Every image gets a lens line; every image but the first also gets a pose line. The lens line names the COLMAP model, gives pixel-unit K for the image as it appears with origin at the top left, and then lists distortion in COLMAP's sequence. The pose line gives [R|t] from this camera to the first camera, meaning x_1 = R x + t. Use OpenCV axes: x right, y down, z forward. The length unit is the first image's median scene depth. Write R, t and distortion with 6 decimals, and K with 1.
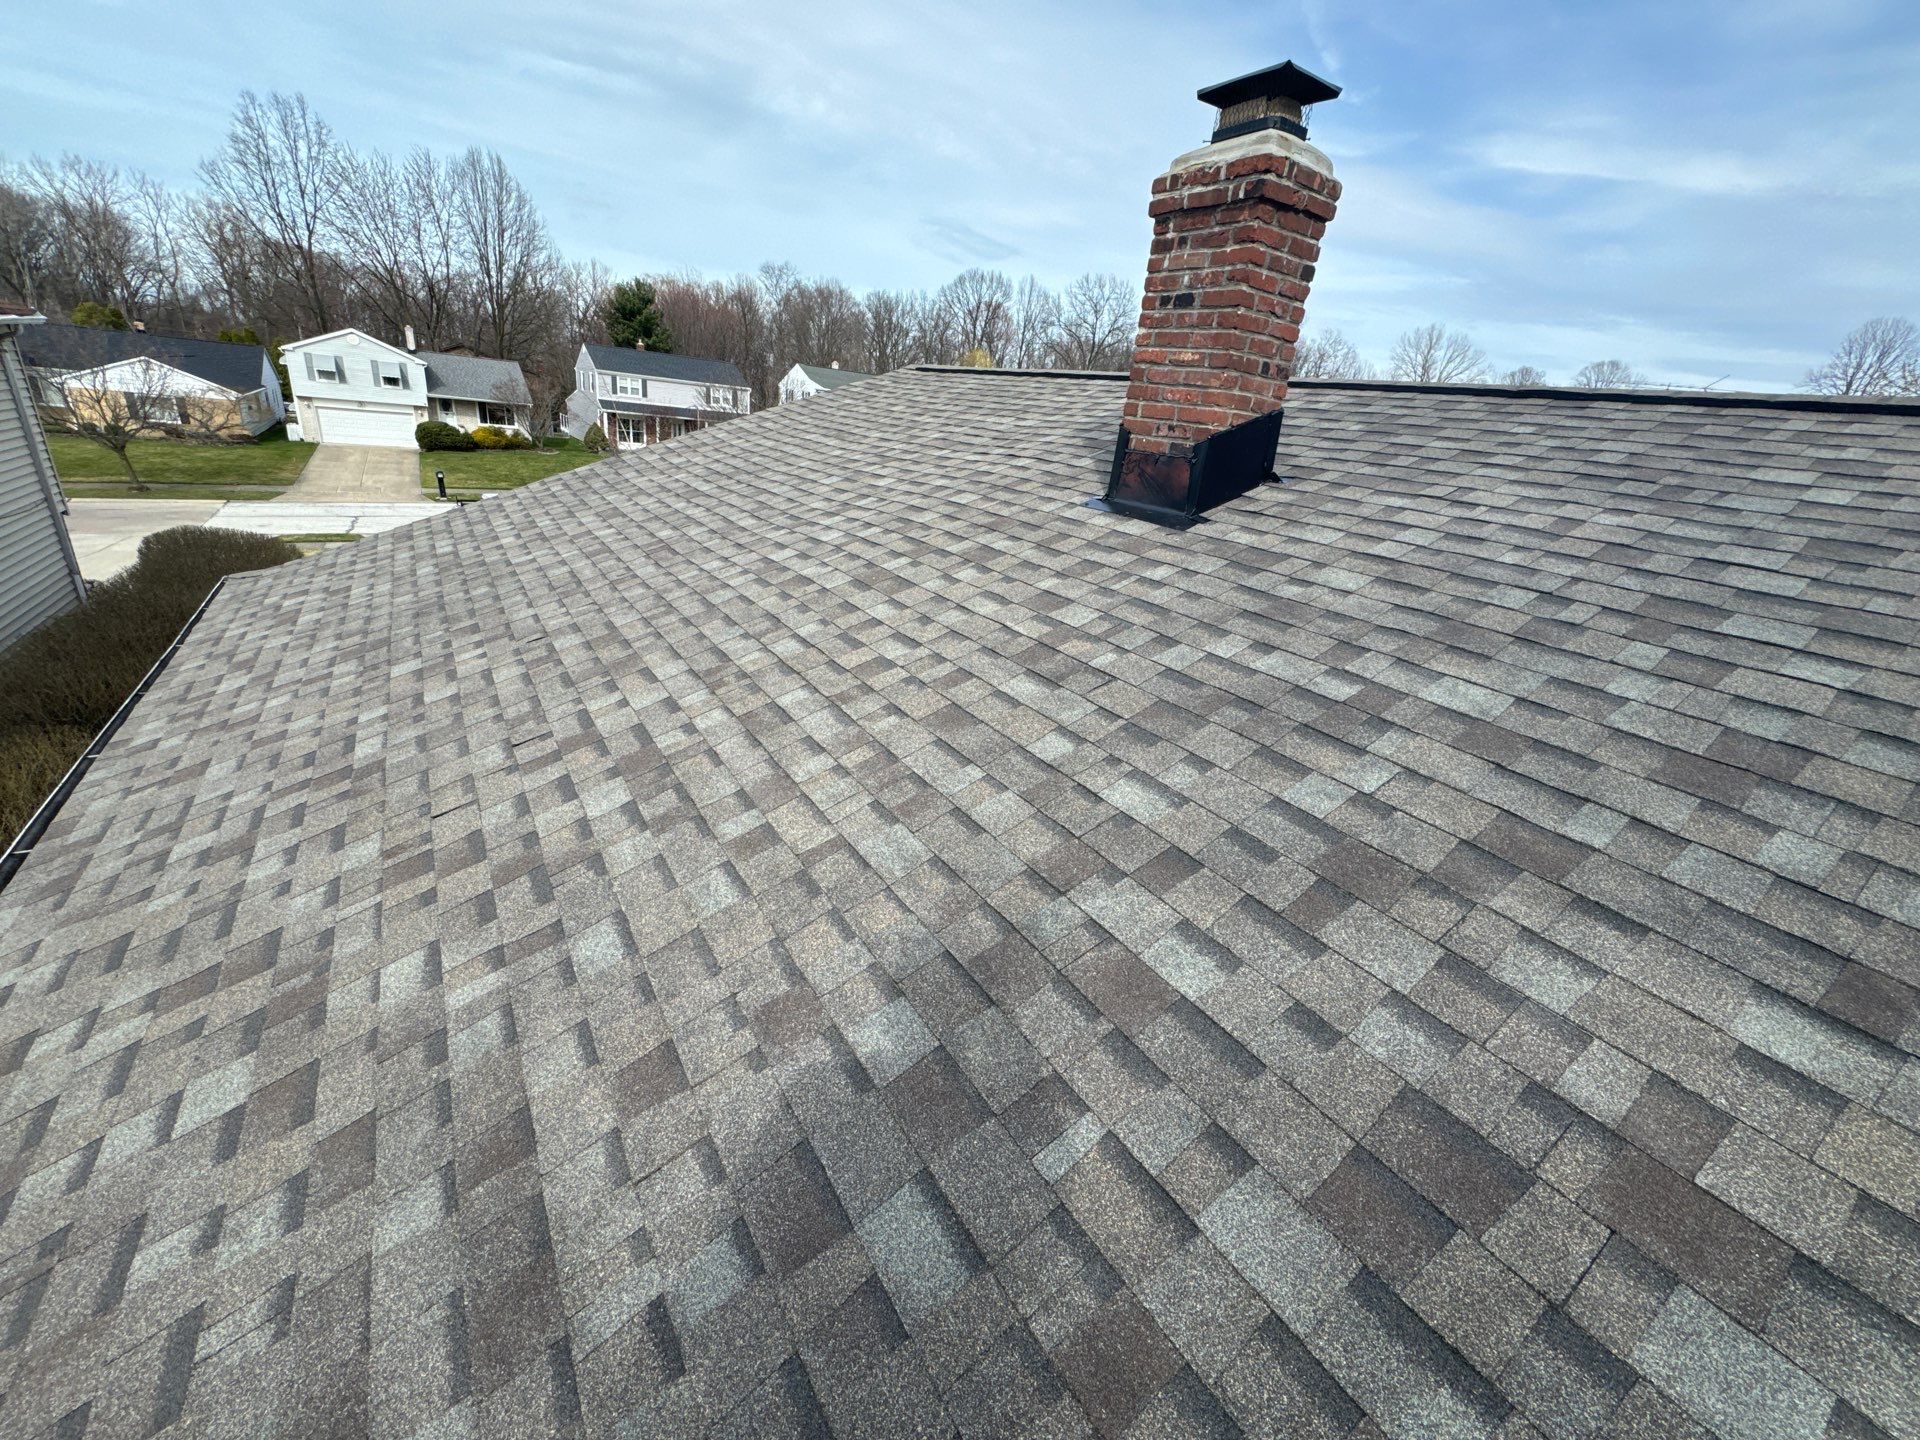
lens RADIAL K [[756.2, 0, 960.0], [0, 756.2, 720.0], [0, 0, 1]] dist [-0.001236, -0.000090]
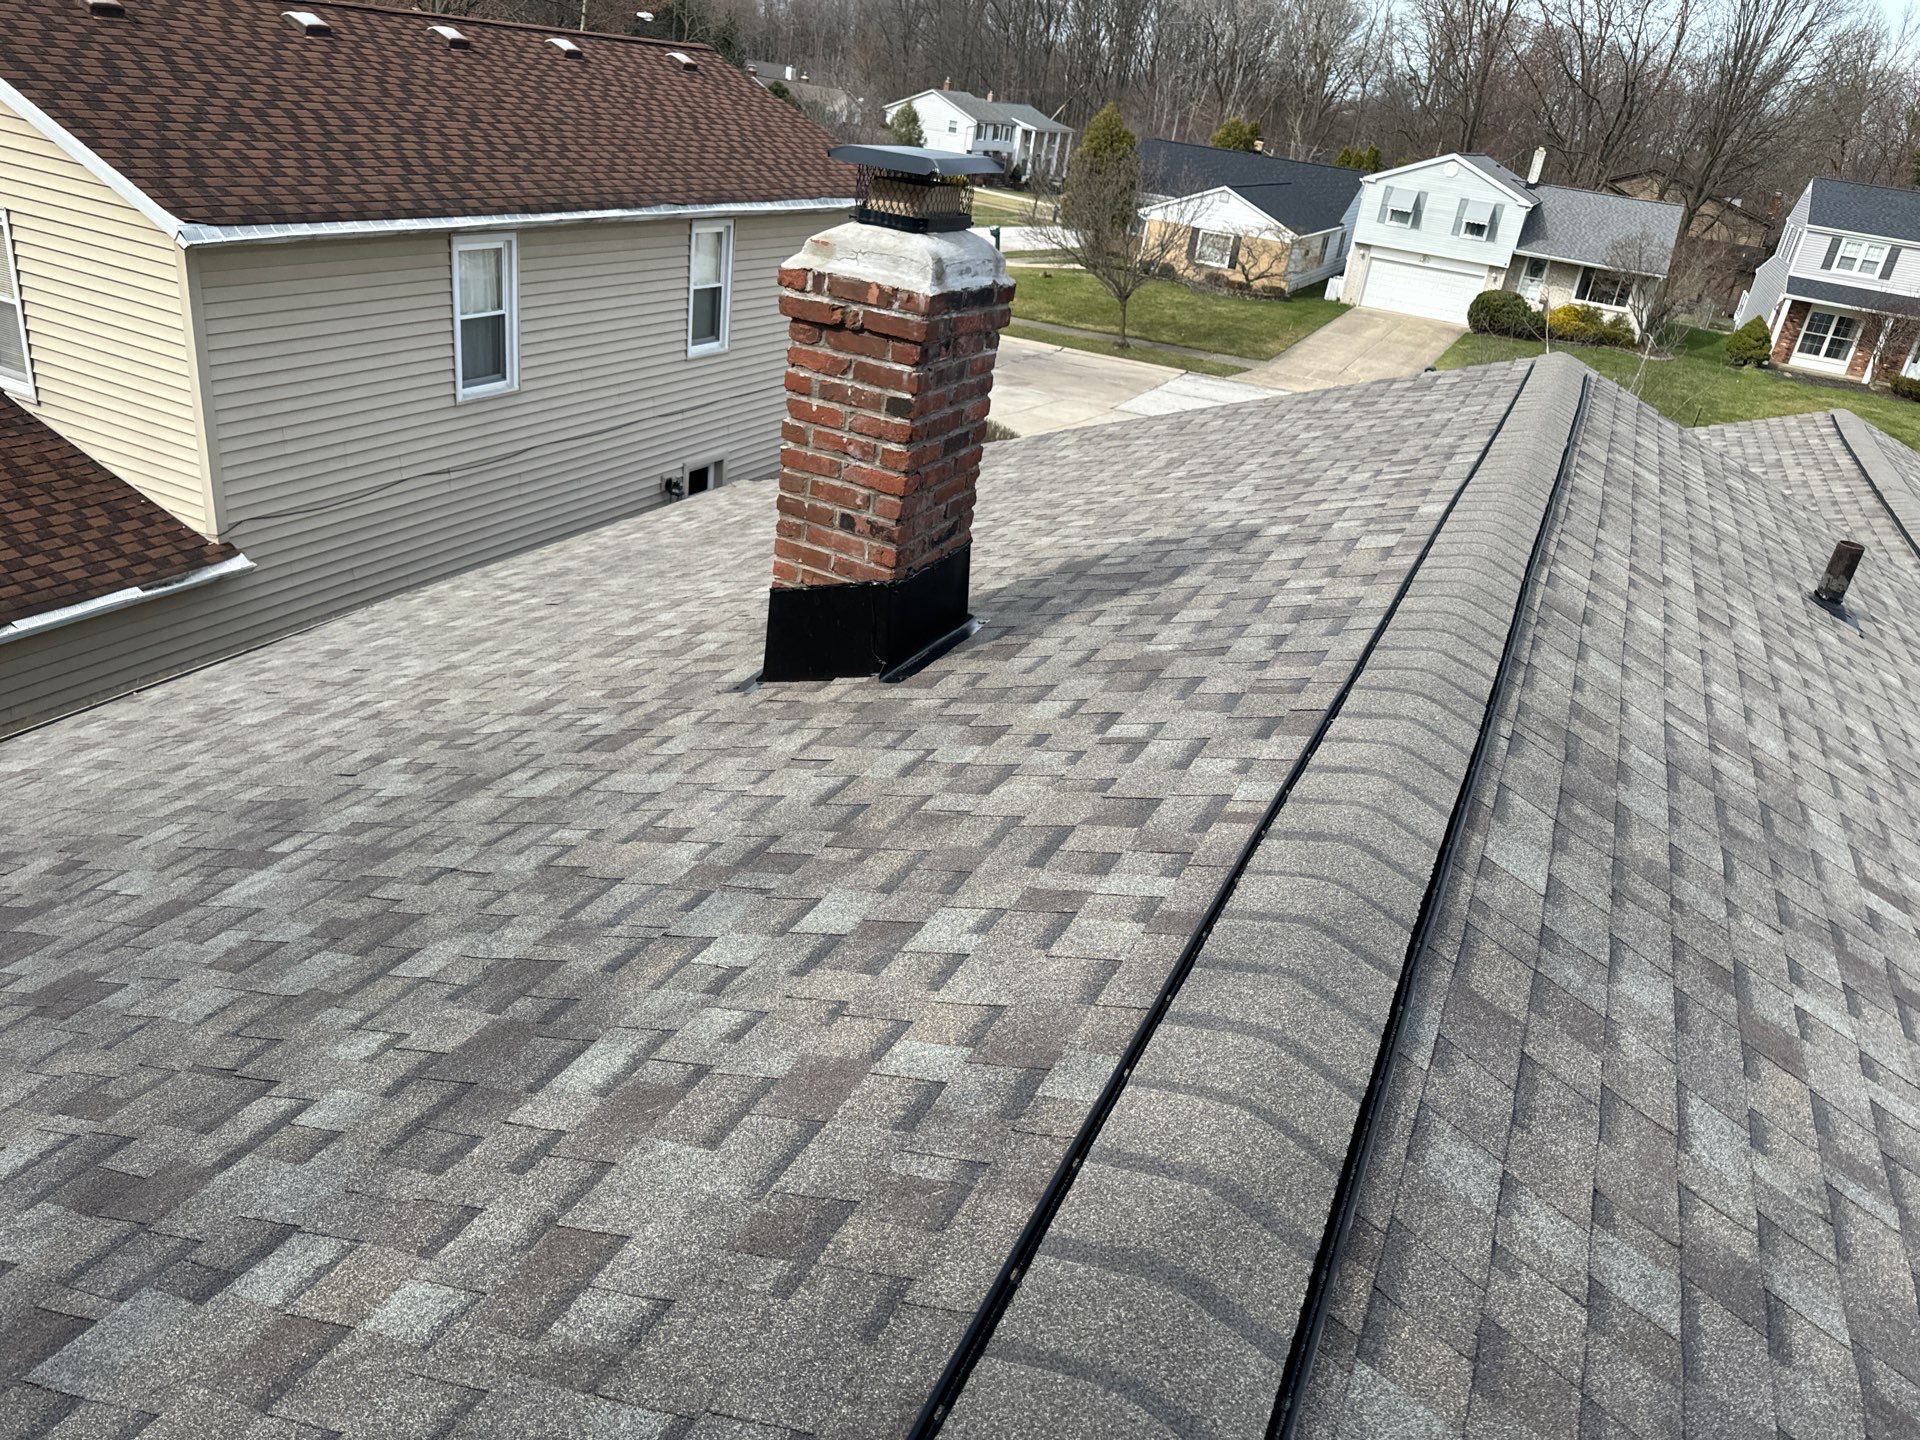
lens RADIAL K [[1341.4, 0, 985.2], [0, 1341.4, 721.8], [0, 0, 1]] dist [0.066947, -0.077113]
pose [[0.527616, 0.337058, -0.779752, 0.111382], [-0.386408, 0.912680, 0.133056, -0.037258], [0.756512, 0.231100, 0.611787, 0.026442]]
